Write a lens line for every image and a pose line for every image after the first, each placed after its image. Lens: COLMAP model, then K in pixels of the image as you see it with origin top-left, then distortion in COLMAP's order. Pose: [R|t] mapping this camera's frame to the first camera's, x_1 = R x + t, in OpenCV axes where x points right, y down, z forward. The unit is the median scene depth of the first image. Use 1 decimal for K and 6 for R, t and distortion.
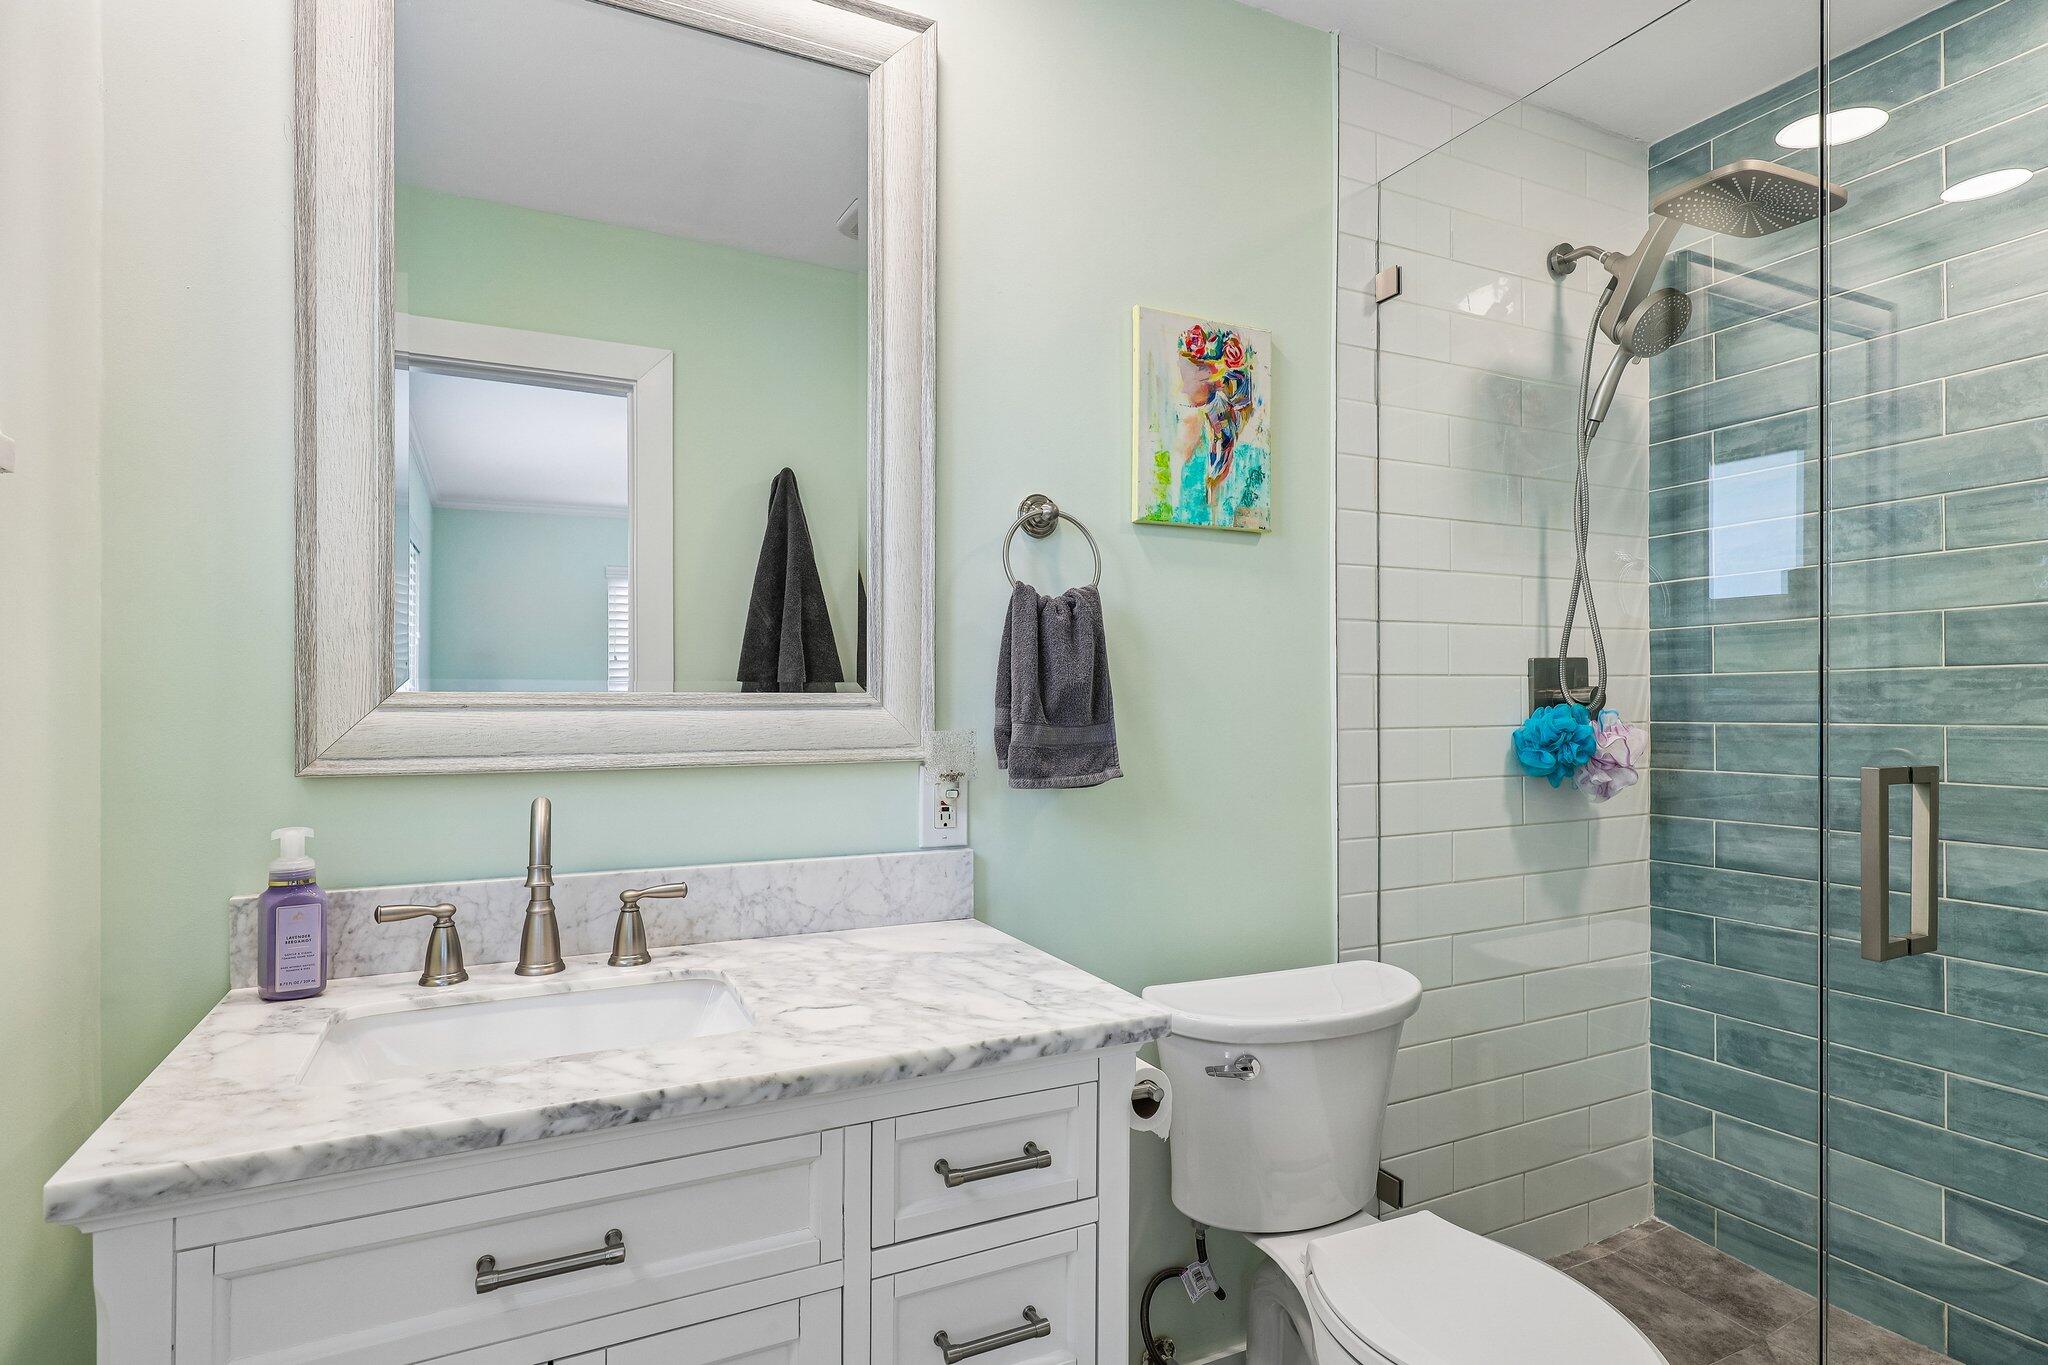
lens RADIAL K [[1106.2, 0, 1024.0], [0, 1106.2, 697.0], [0, 0, 1]] dist [0.028650, -0.008494]
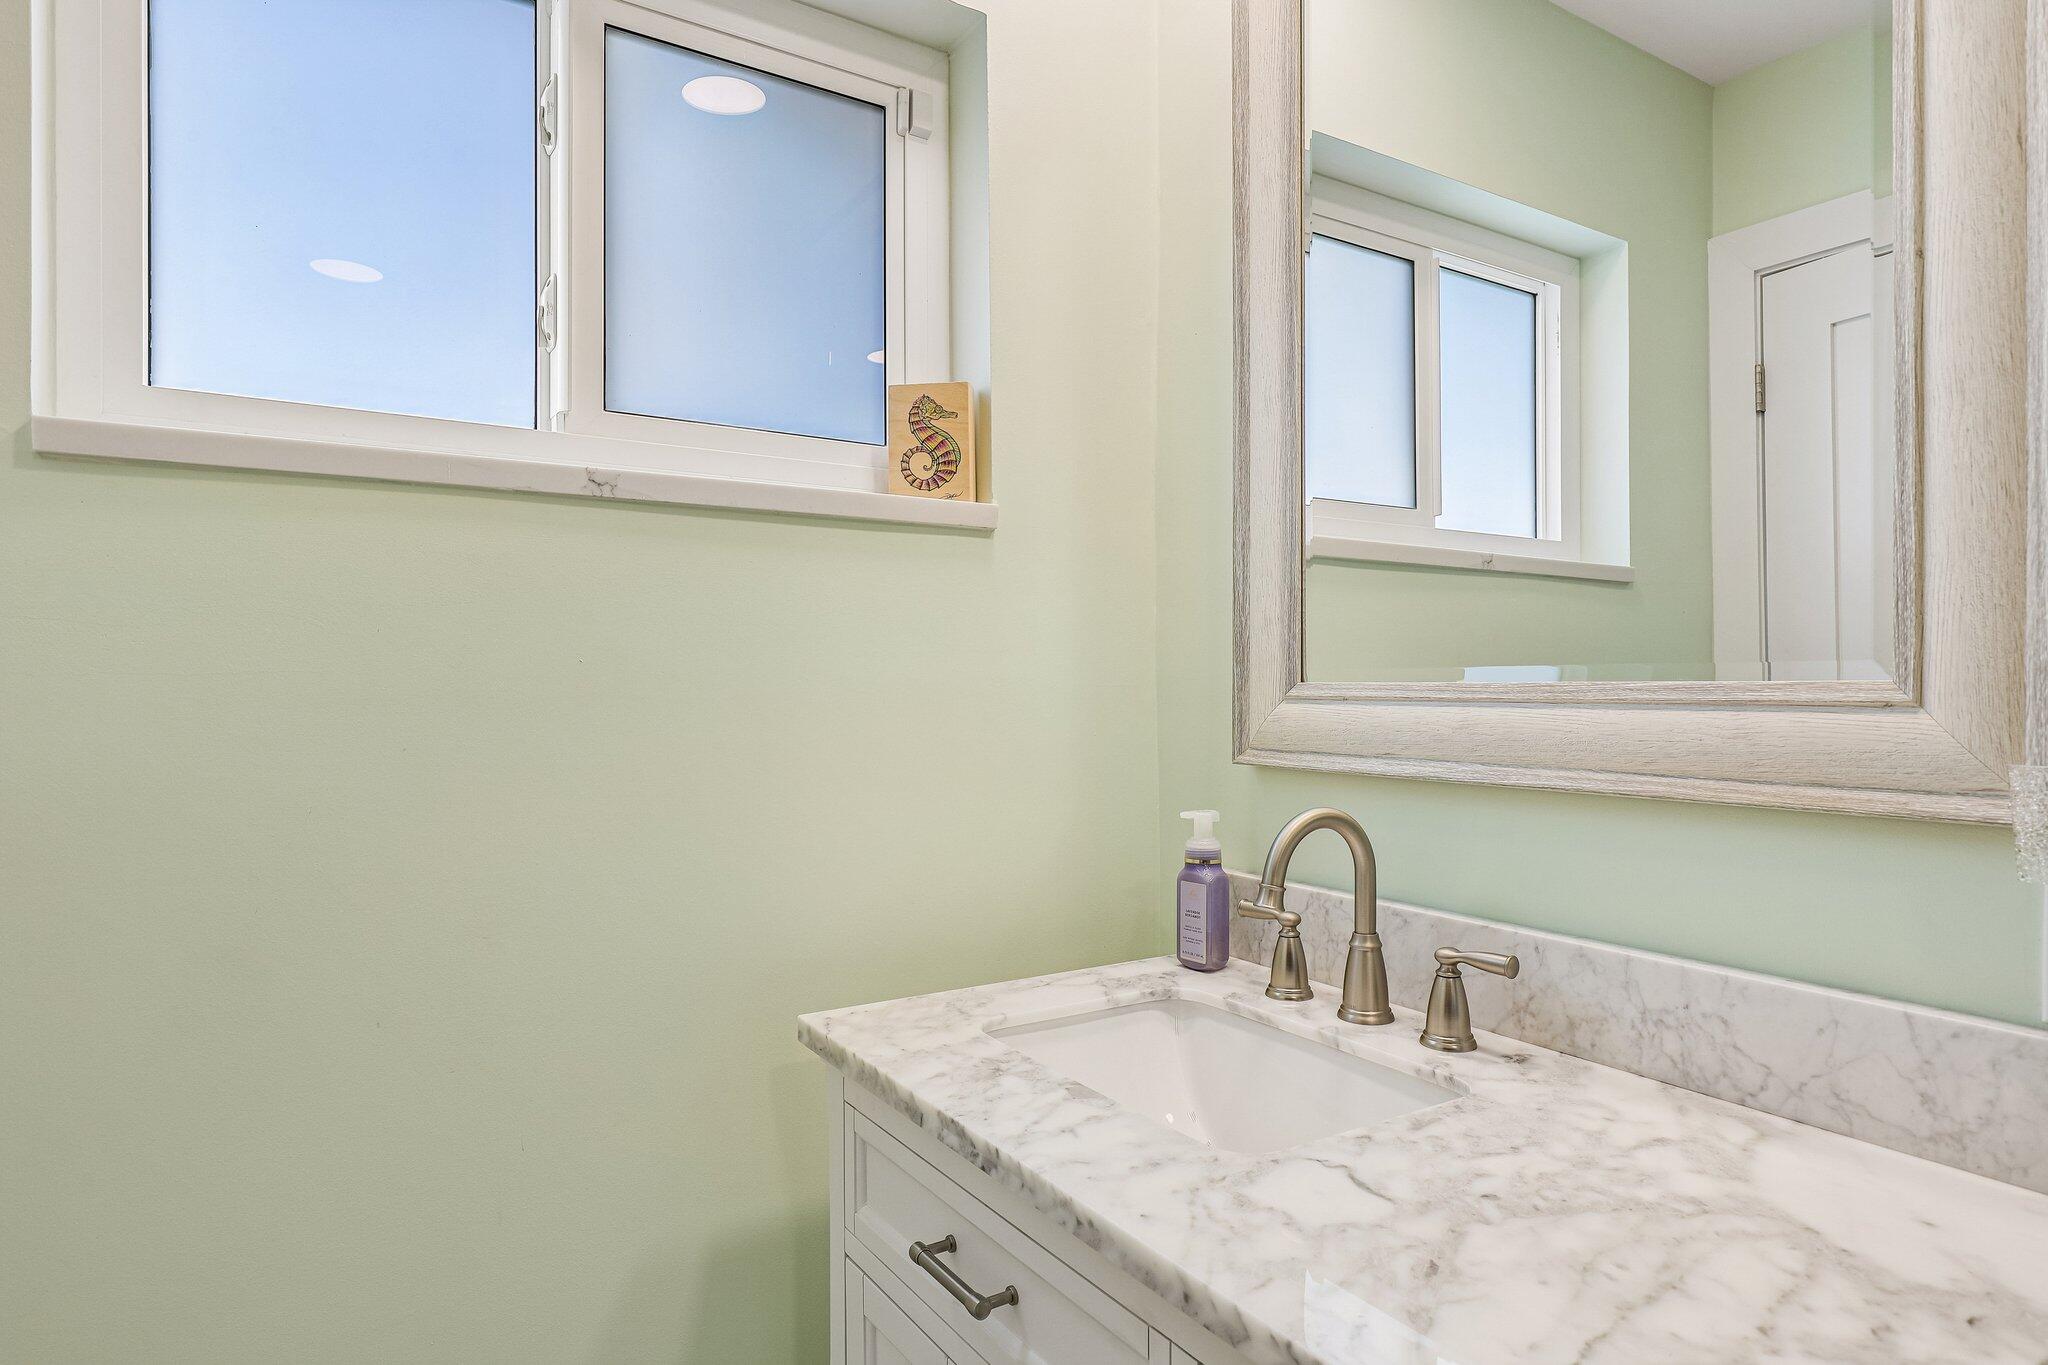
lens RADIAL K [[1169.1, 0, 1029.0], [0, 1169.1, 689.3], [0, 0, 1]] dist [-0.016135, 0.013494]
pose [[0.105009, 0.003221, -0.994466, 0.317221], [0.003341, 0.999988, 0.003591, -0.002549], [0.994466, -0.003700, 0.104997, 0.516088]]
